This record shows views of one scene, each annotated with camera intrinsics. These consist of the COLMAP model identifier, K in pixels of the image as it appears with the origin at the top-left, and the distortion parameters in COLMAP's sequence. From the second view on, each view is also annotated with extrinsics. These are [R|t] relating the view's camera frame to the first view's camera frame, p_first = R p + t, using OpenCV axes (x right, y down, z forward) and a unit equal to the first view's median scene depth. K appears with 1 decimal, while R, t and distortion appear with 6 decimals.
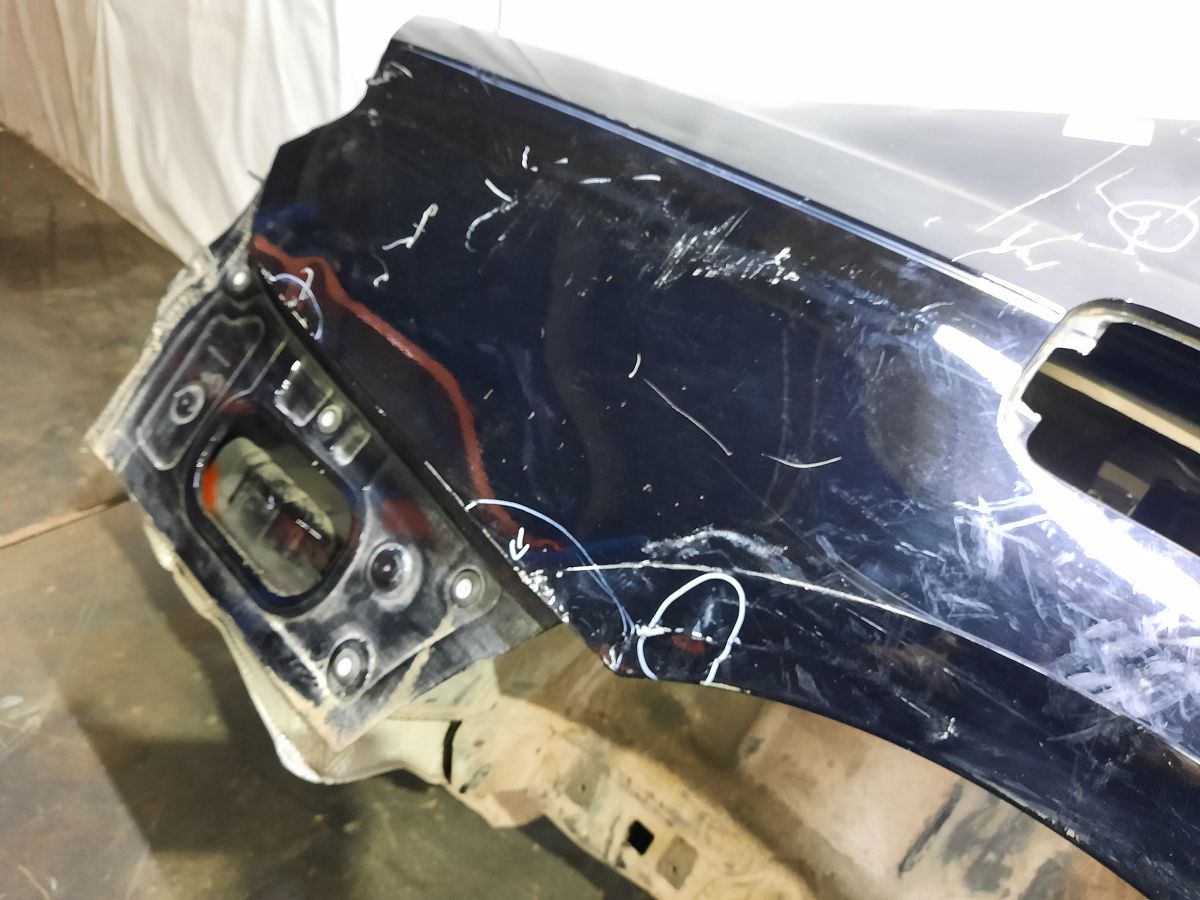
lens RADIAL K [[917.3, 0, 588.1], [0, 917.3, 447.7], [0, 0, 1]] dist [0.062914, -0.053178]
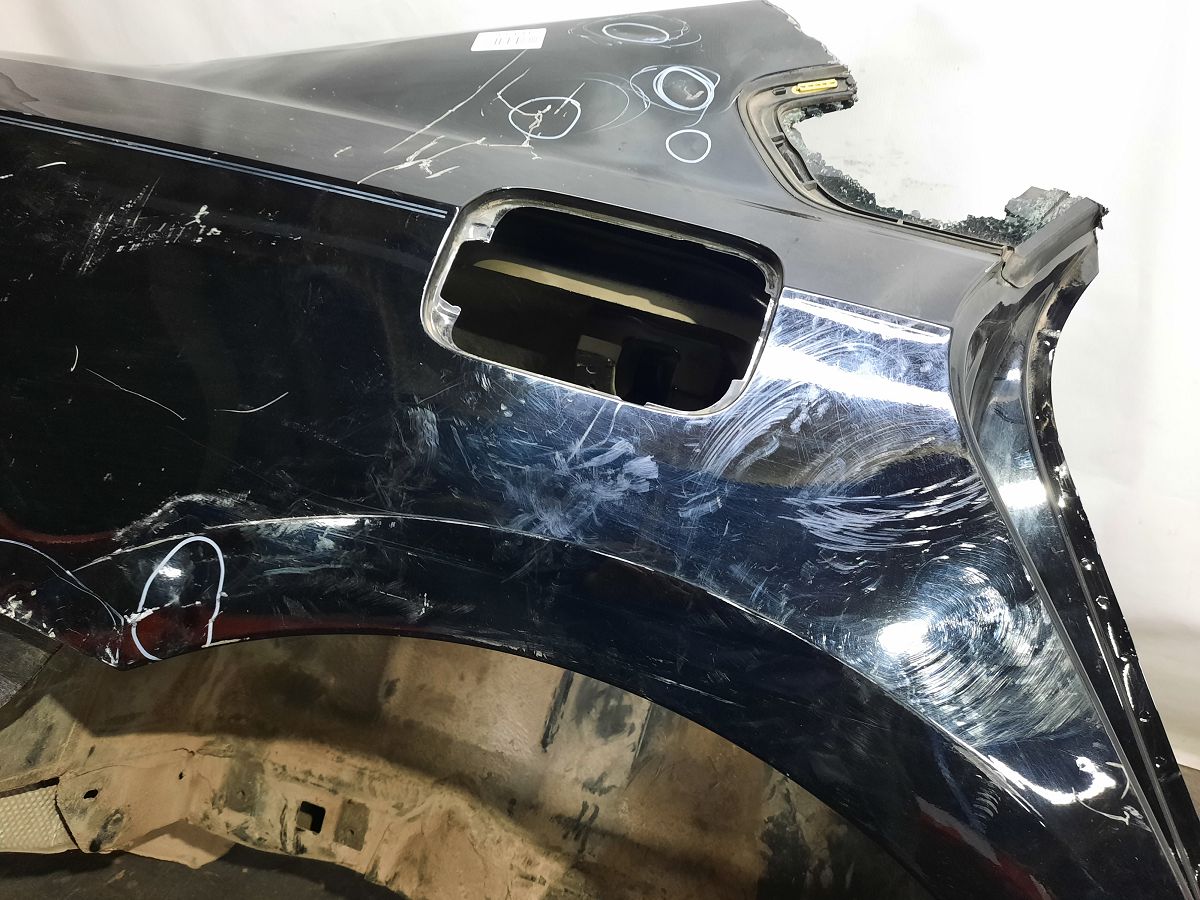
lens RADIAL K [[917.3, 0, 587.7], [0, 917.3, 448.0], [0, 0, 1]] dist [0.062914, -0.053178]
pose [[0.917864, -0.289215, 0.271810, 0.239417], [0.282024, 0.957130, 0.066063, 0.081612], [-0.279264, 0.016021, 0.960081, -0.068649]]
